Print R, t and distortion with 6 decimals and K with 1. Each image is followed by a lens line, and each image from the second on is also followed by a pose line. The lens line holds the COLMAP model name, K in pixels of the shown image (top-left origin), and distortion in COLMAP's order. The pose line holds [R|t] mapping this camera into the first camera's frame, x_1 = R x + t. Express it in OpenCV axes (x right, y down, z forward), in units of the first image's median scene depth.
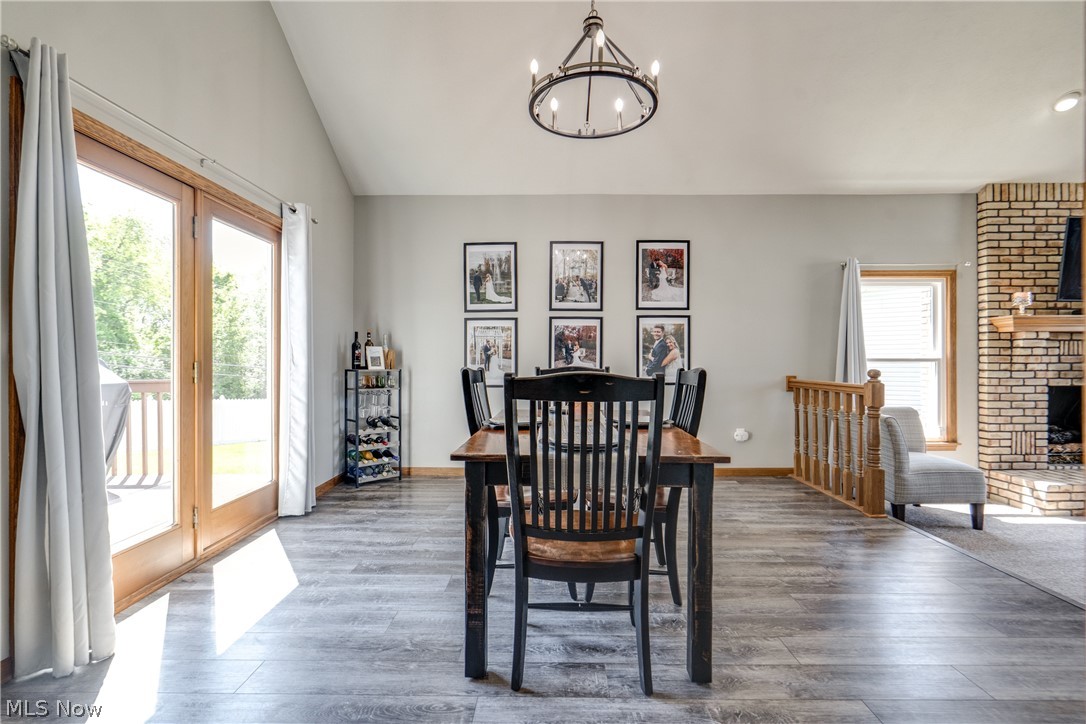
lens RADIAL K [[497.2, 0, 544.4], [0, 497.2, 361.5], [0, 0, 1]] dist [-0.018551, -0.000421]
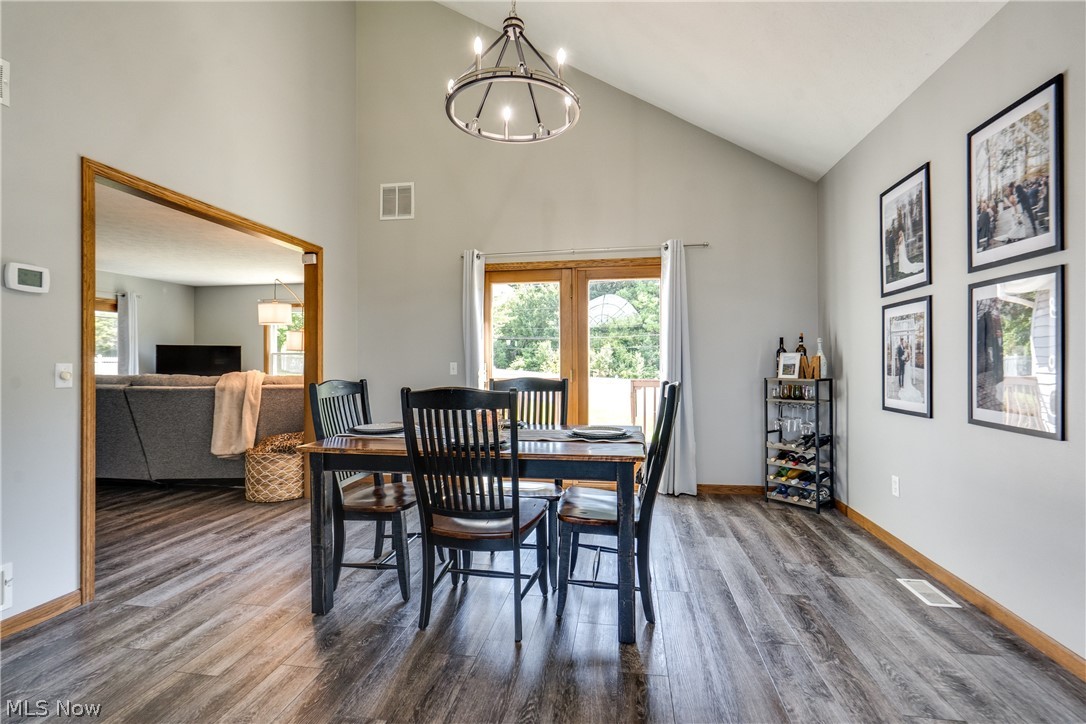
lens RADIAL K [[497.2, 0, 543.4], [0, 497.2, 364.1], [0, 0, 1]] dist [-0.018551, -0.000421]
pose [[-0.161430, 0.003547, -0.986878, 0.566772], [0.003936, 0.999988, 0.002950, -0.013268], [0.986876, -0.003408, -0.161442, 0.656849]]
